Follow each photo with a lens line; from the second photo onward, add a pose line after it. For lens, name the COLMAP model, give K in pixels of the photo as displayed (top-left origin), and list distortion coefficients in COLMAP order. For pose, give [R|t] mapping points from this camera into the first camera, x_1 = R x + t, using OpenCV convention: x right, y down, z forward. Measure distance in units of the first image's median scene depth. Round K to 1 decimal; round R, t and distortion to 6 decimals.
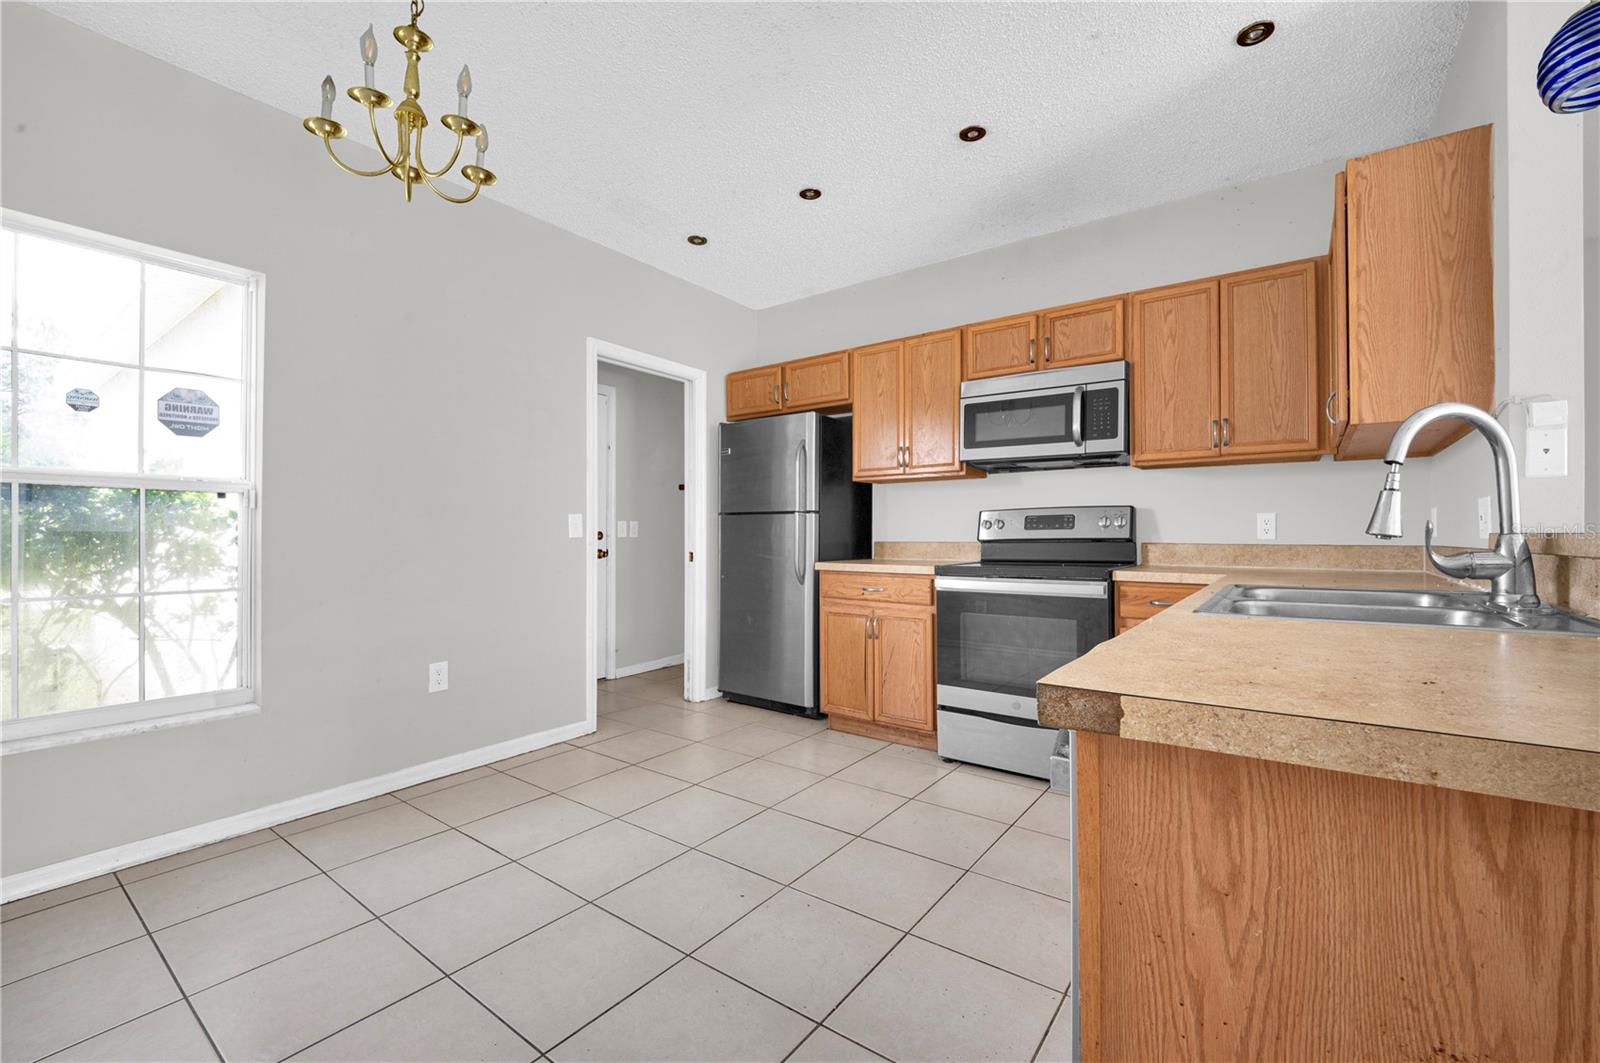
lens RADIAL K [[658.0, 0, 805.0], [0, 658.0, 535.6], [0, 0, 1]] dist [0.020062, -0.025855]
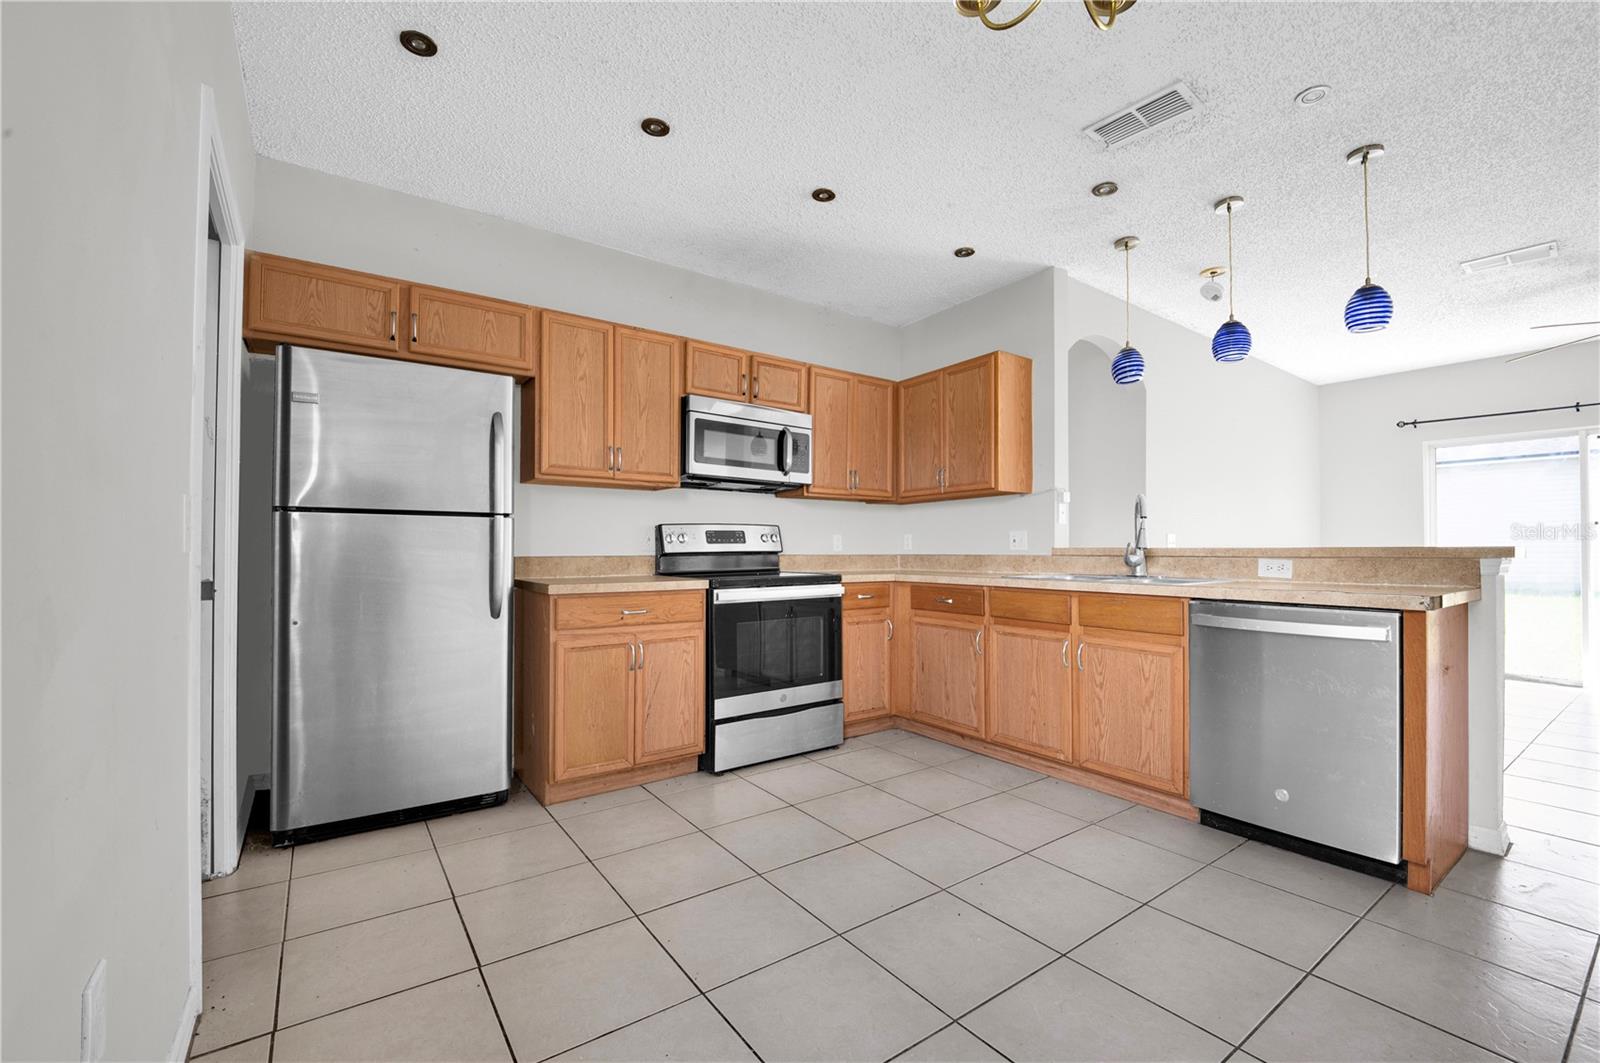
lens RADIAL K [[649.9, 0, 805.0], [0, 649.9, 543.0], [0, 0, 1]] dist [0.019332, -0.000038]
pose [[0.310929, 0.010751, 0.950372, -0.639019], [0.002365, 0.999924, -0.012085, 0.003385], [-0.950430, 0.006005, 0.310880, 0.531515]]
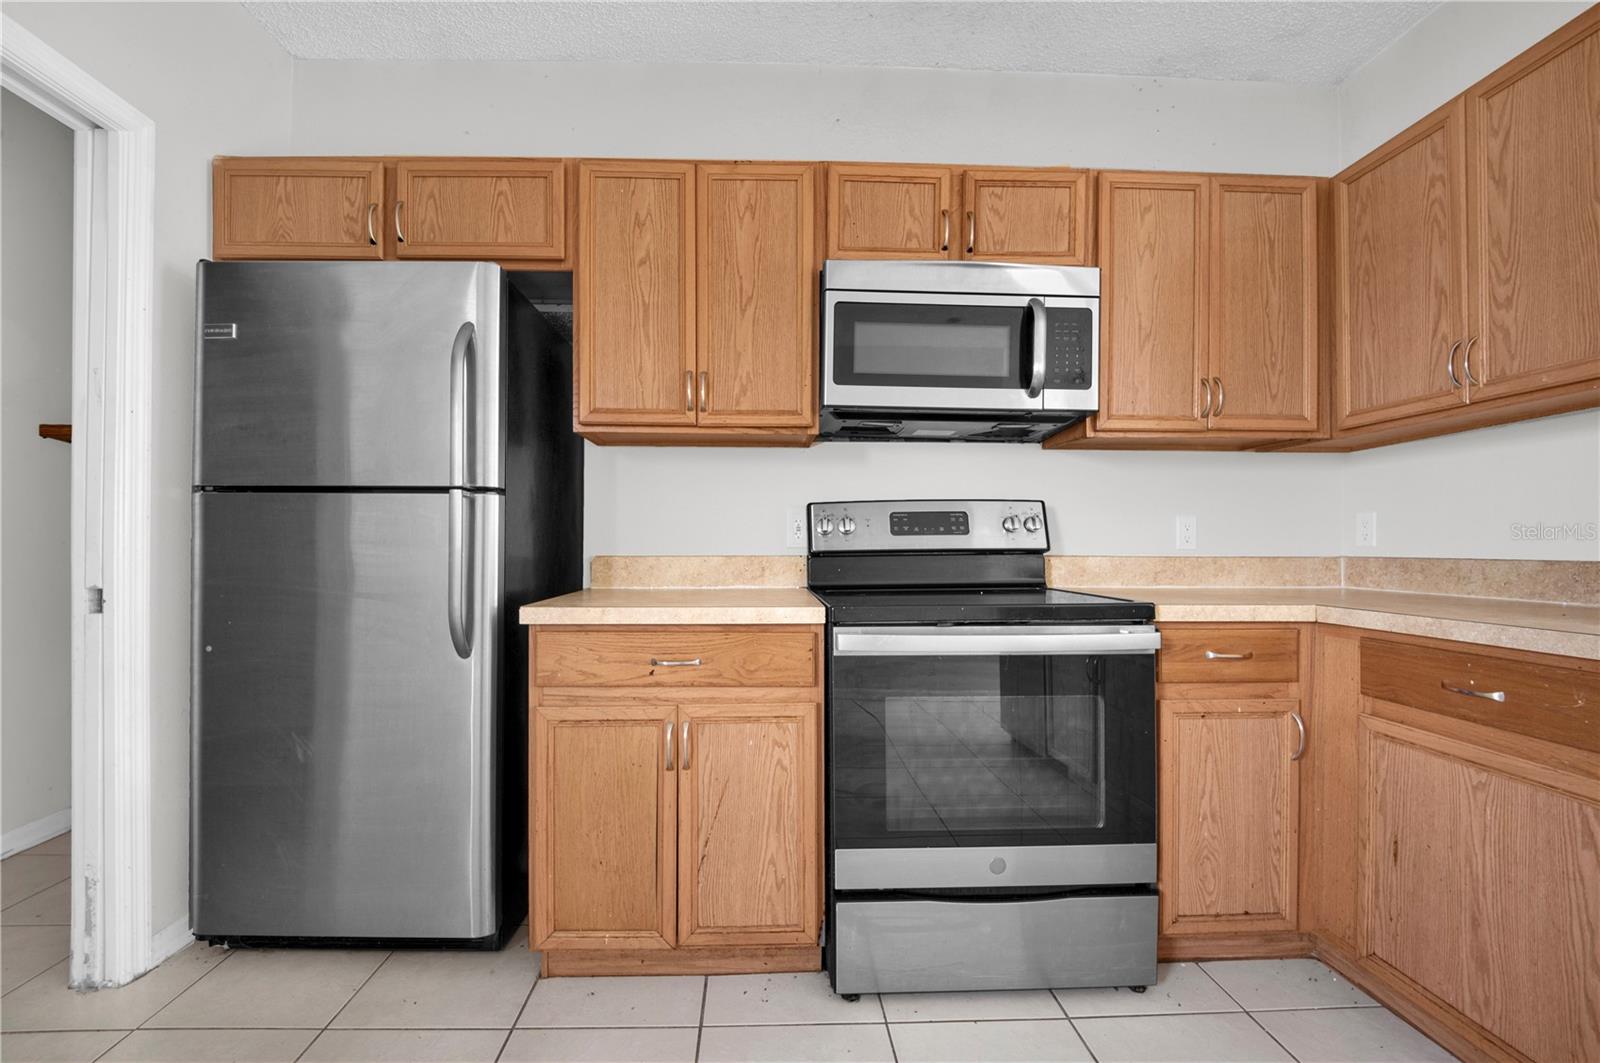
lens RADIAL K [[677.3, 0, 785.5], [0, 677.3, 543.3], [0, 0, 1]] dist [0.001938, -0.010356]
pose [[0.781394, 0.002593, 0.624033, -0.133340], [-0.000631, 0.999994, -0.003365, 0.000677], [-0.624038, 0.002236, 0.781391, 0.589442]]
